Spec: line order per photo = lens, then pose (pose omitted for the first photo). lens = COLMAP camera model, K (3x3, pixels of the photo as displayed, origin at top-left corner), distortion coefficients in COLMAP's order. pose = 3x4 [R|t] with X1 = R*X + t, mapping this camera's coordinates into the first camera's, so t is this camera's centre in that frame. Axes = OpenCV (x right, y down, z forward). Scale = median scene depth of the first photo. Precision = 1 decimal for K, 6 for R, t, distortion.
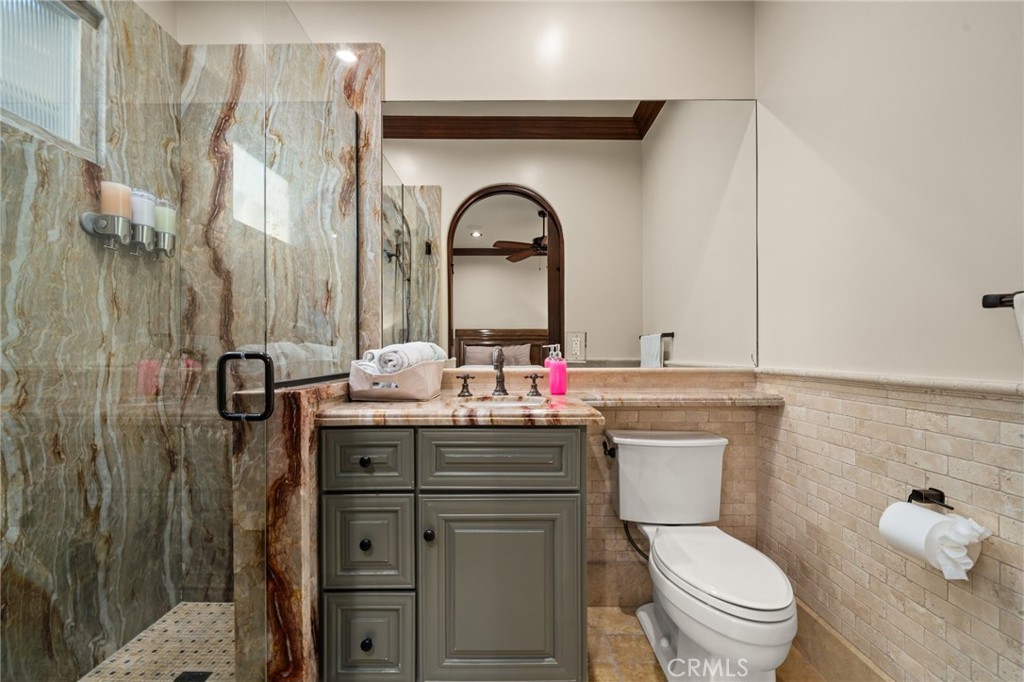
lens RADIAL K [[397.5, 0, 508.5], [0, 397.5, 350.2], [0, 0, 1]] dist [-0.001830, -0.000244]
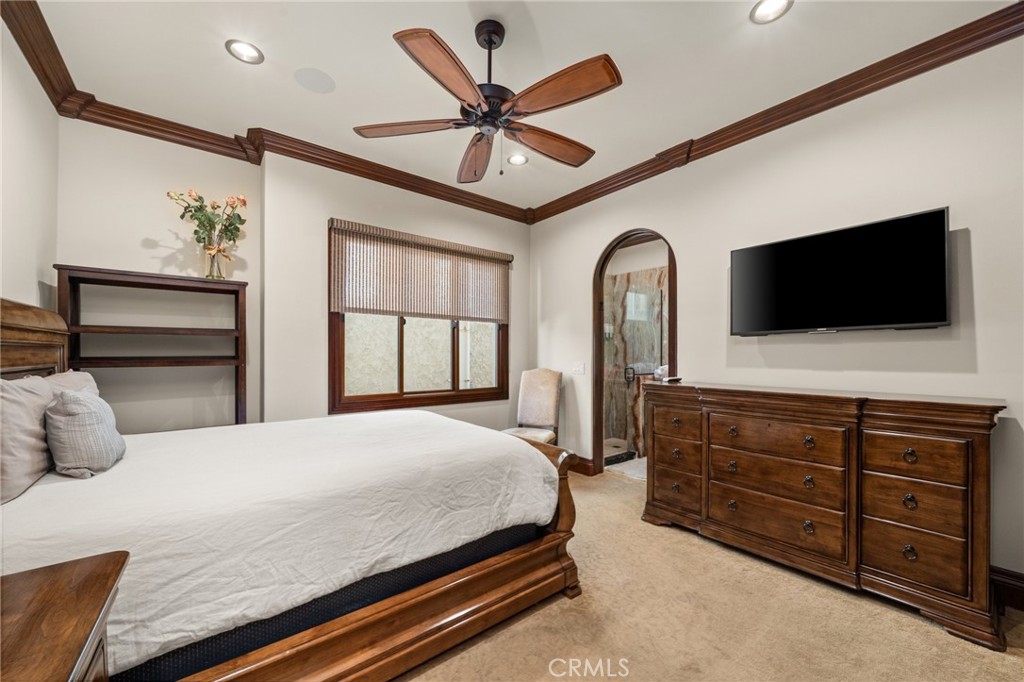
lens RADIAL K [[397.5, 0, 511.2], [0, 397.5, 347.4], [0, 0, 1]] dist [-0.001830, -0.000244]
pose [[0.634976, -0.001383, -0.772530, 1.320229], [-0.004854, 0.999972, -0.005780, -0.125508], [0.772516, 0.007420, 0.634951, -1.947120]]
